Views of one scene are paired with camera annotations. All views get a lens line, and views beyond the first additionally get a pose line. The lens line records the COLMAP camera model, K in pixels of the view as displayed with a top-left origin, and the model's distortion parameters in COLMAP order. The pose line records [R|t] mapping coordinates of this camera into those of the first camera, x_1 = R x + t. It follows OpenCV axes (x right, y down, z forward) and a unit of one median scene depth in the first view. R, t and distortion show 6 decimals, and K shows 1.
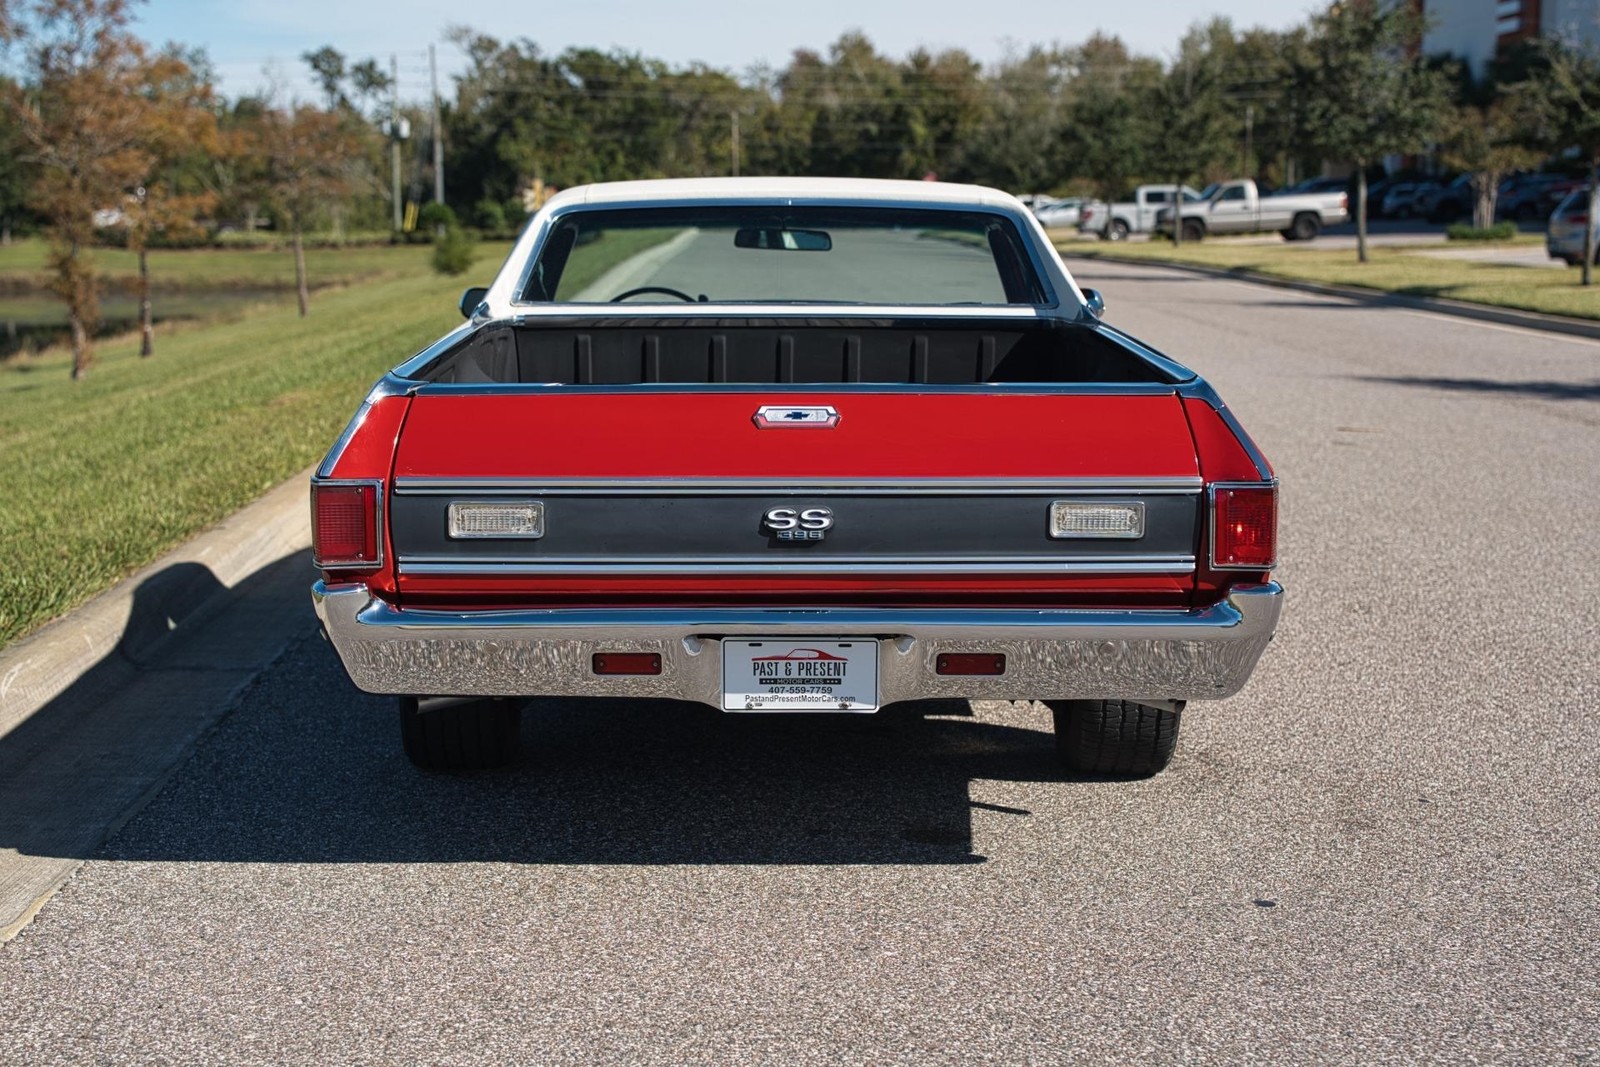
lens RADIAL K [[3206.5, 0, 800.0], [0, 3206.5, 533.5], [0, 0, 1]] dist [0.355883, -1.572807]
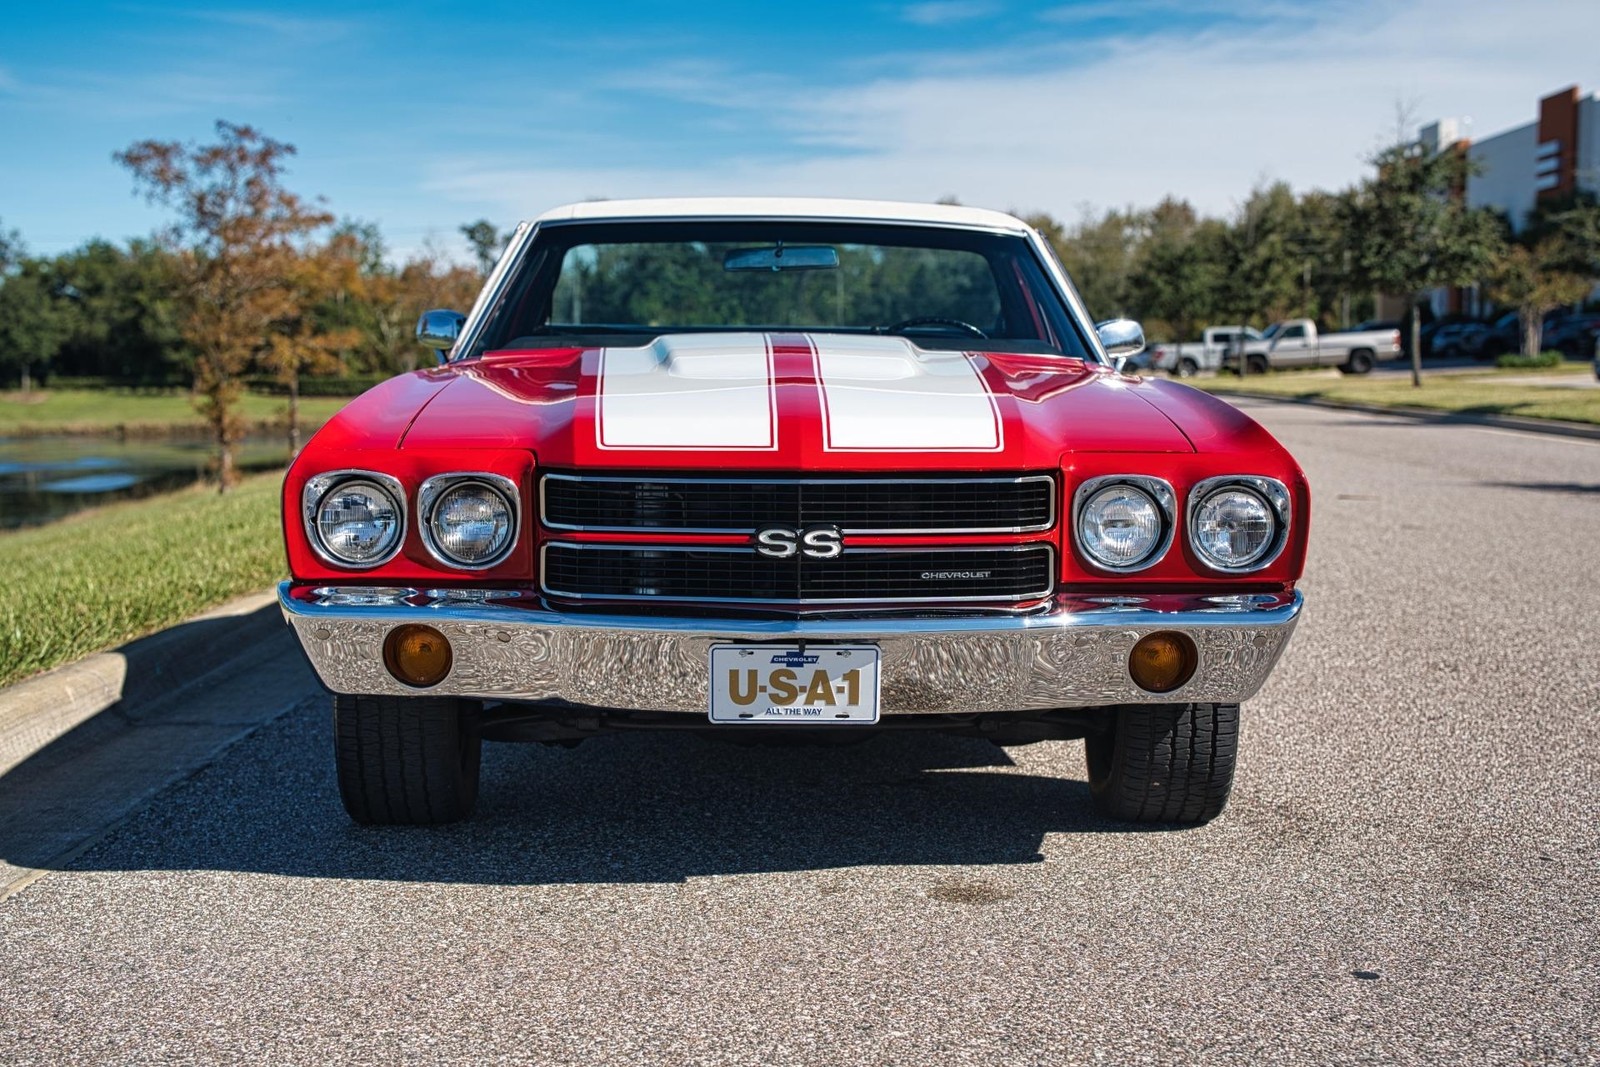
lens RADIAL K [[2893.0, 0, 807.3], [0, 2893.0, 486.5], [0, 0, 1]] dist [0.265926, 0.122606]
pose [[0.999470, -0.003177, -0.032385, 0.012499], [0.001342, 0.998400, -0.056537, 0.015091], [0.032512, 0.056464, 0.997875, 0.113687]]
